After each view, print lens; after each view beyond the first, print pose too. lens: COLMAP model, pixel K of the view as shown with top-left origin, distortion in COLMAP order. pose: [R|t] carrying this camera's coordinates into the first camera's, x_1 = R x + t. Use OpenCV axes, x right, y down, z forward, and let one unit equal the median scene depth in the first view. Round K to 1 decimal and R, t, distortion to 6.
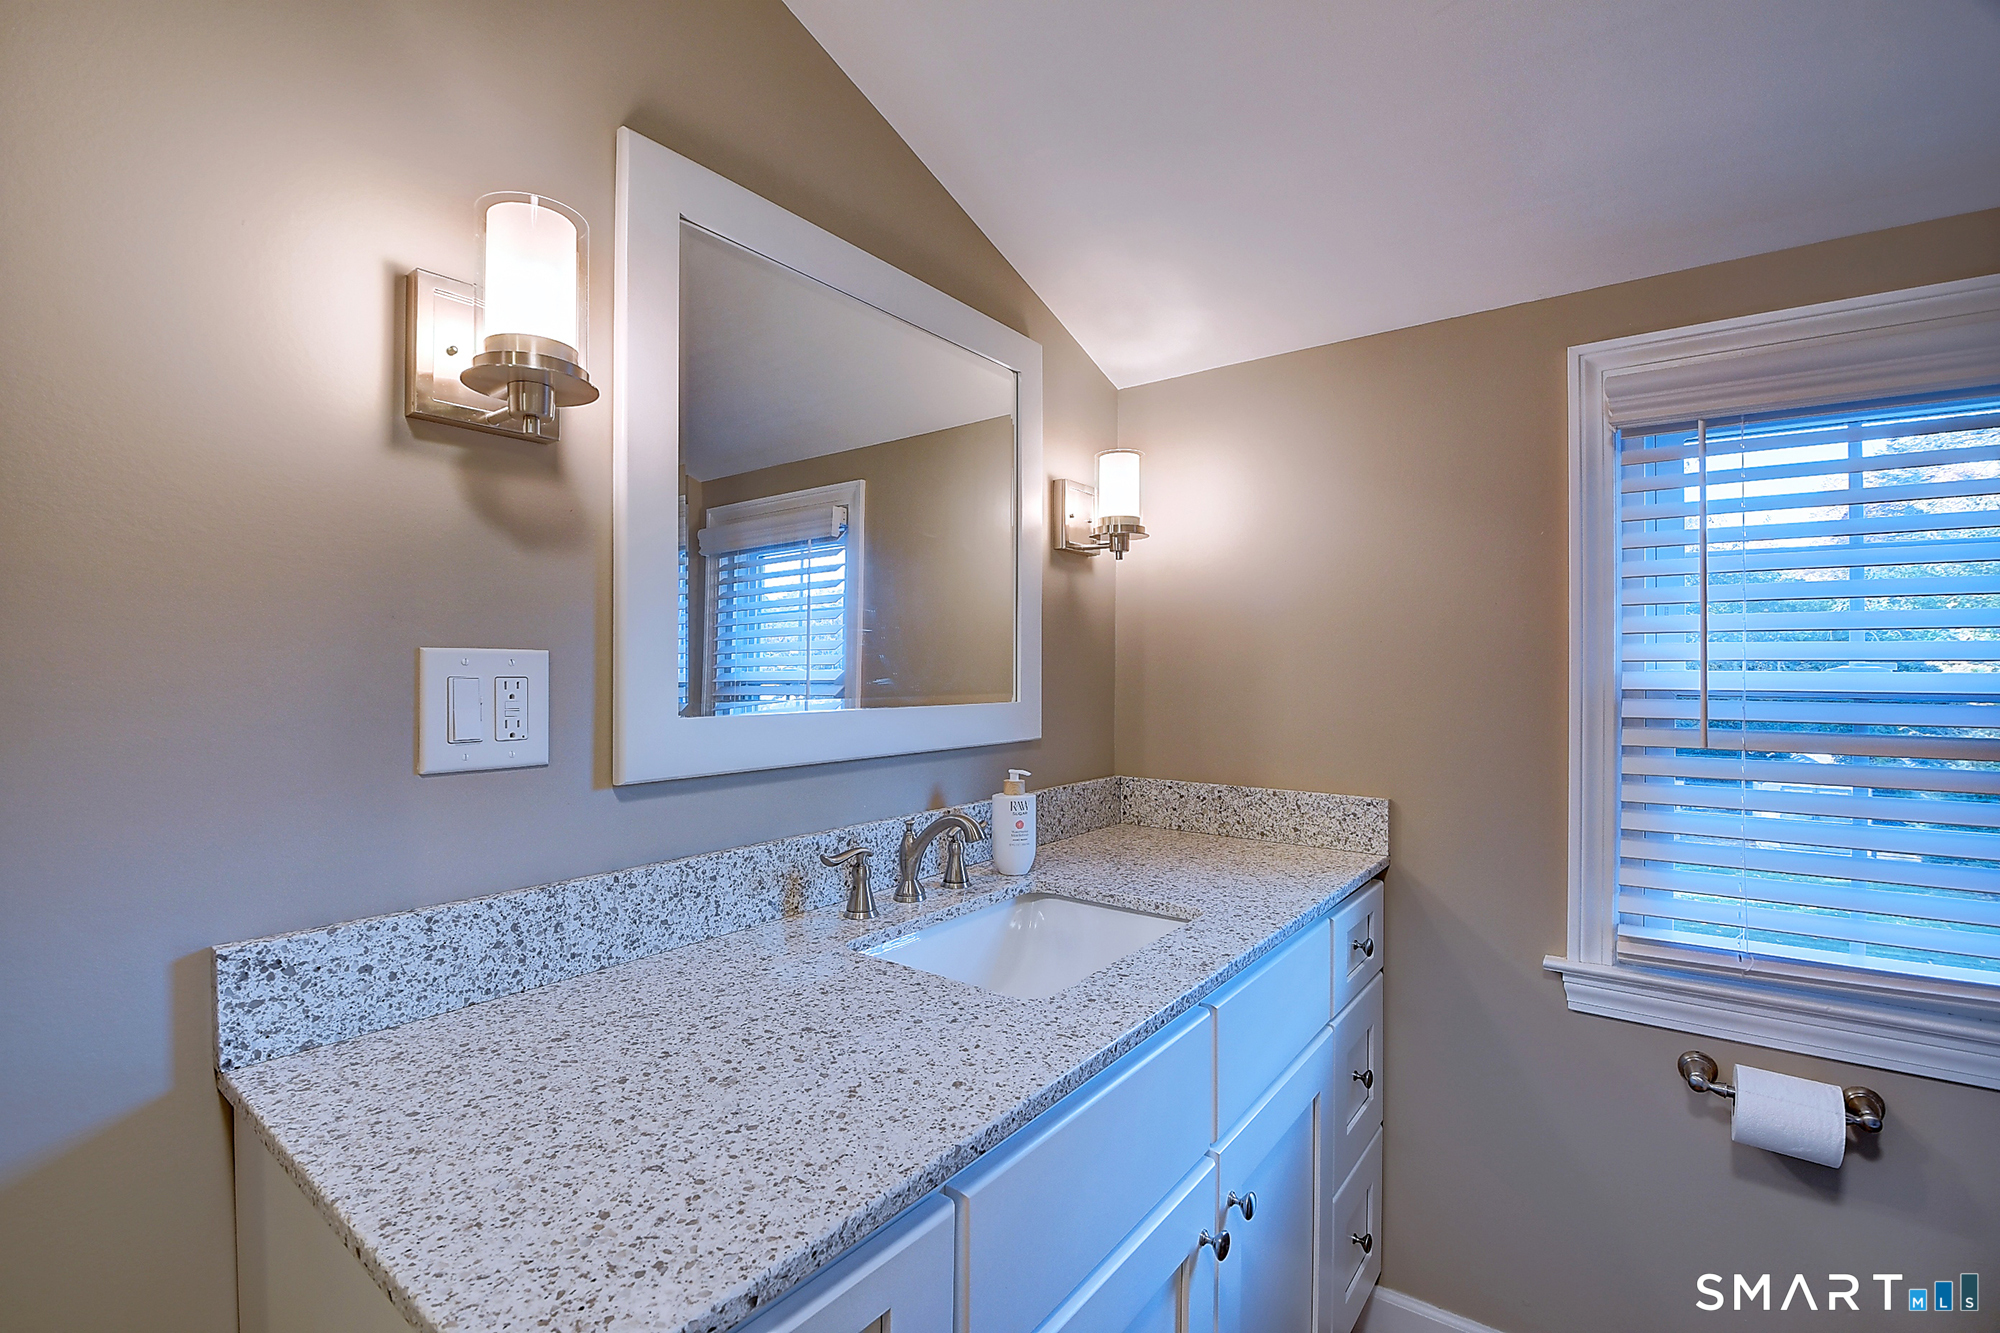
lens RADIAL K [[895.2, 0, 999.2], [0, 895.2, 654.0], [0, 0, 1]] dist [0.010490, -0.017062]
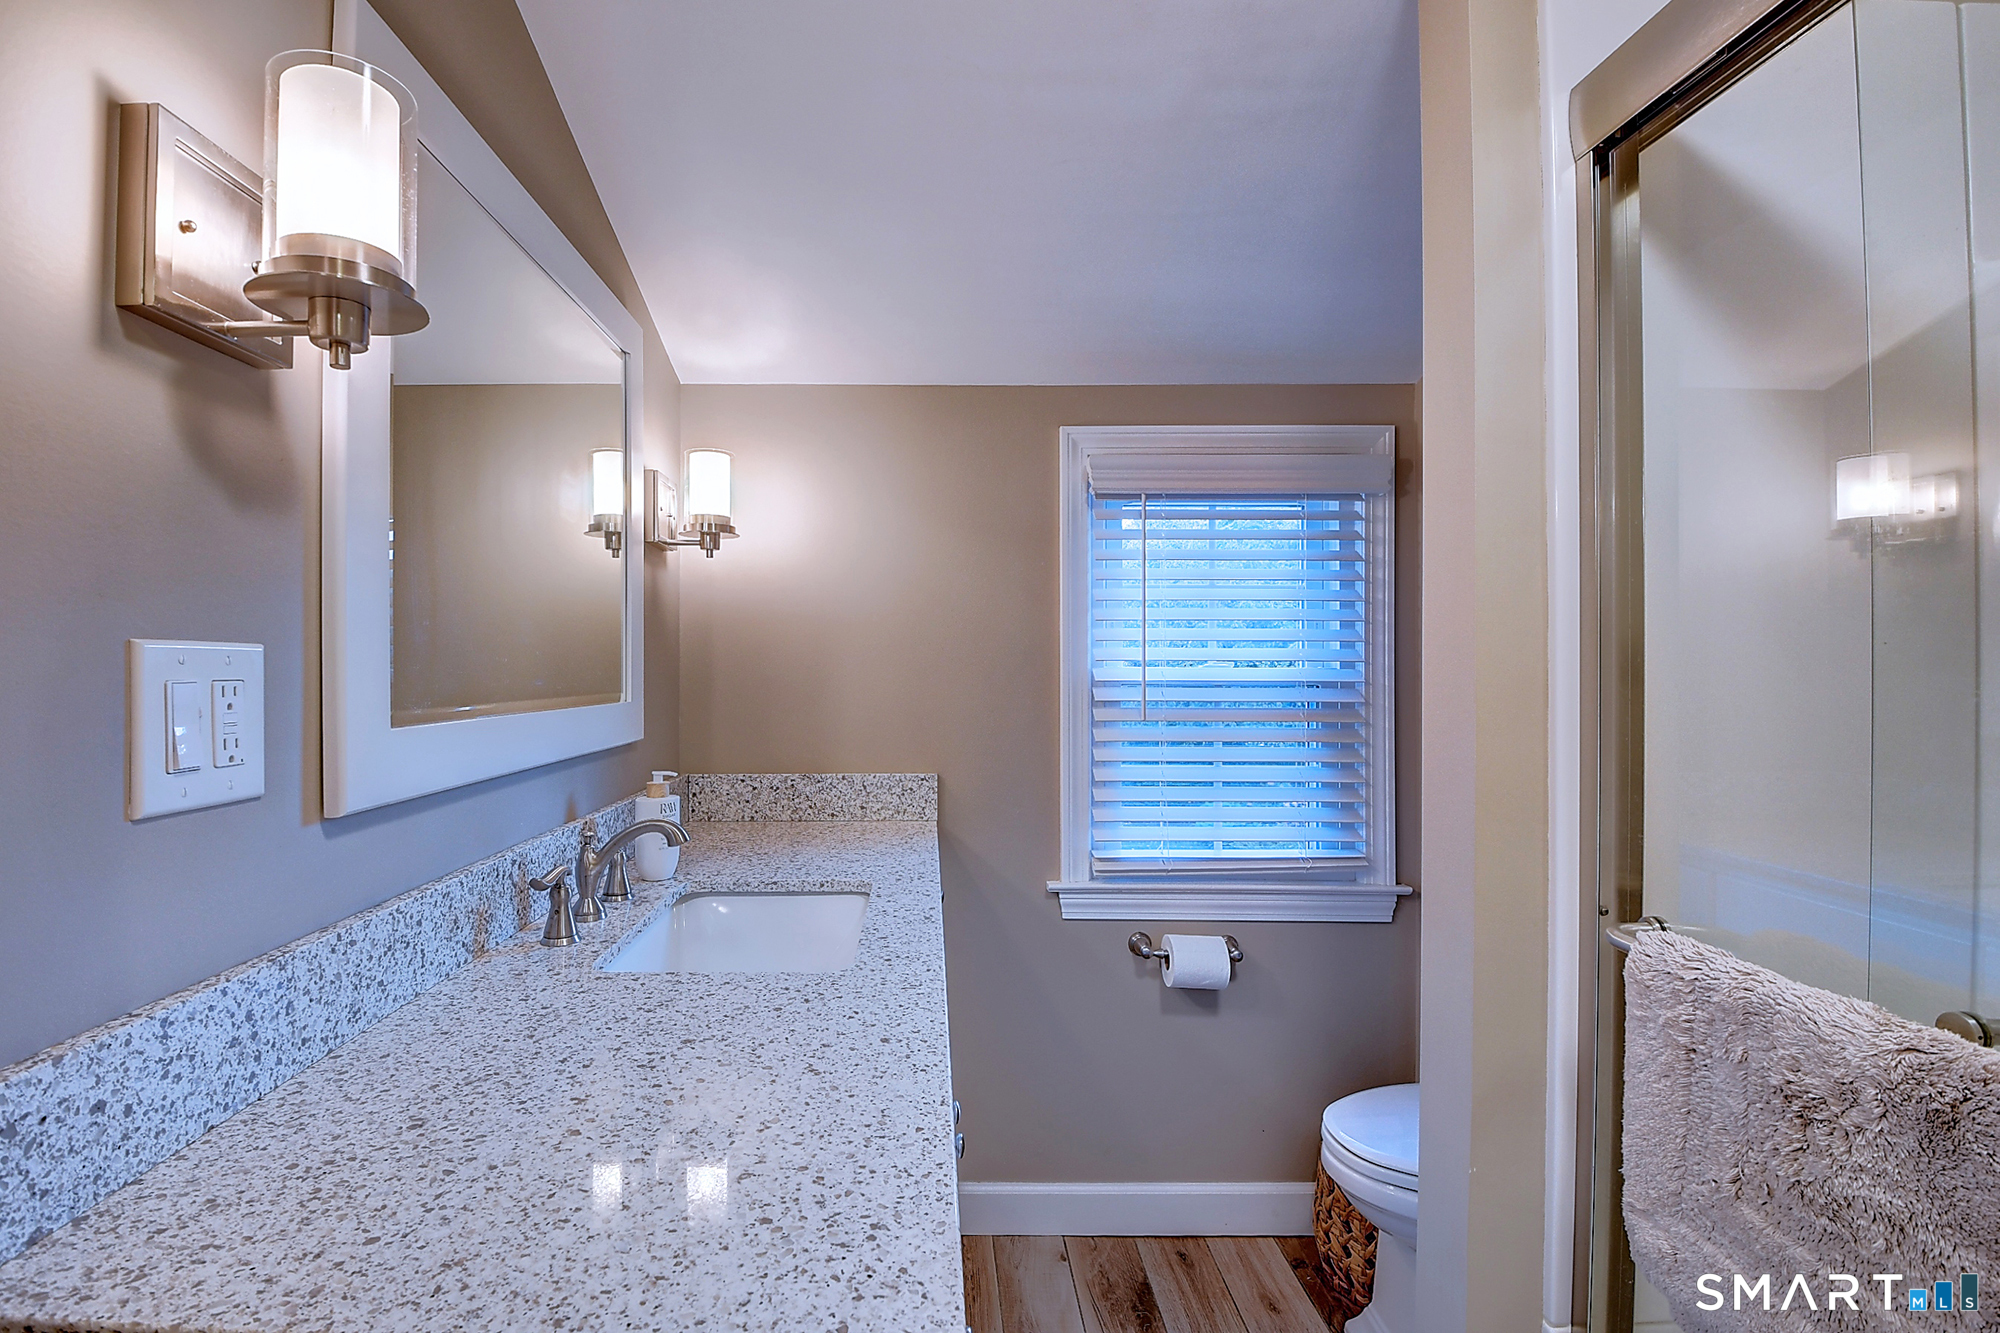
lens RADIAL K [[895.2, 0, 975.3], [0, 895.2, 647.3], [0, 0, 1]] dist [0.010490, -0.017062]
pose [[0.785295, 0.010879, 0.619026, -0.371426], [-0.008720, 0.999941, -0.006511, -0.001175], [-0.619060, -0.000284, 0.785343, 0.032408]]
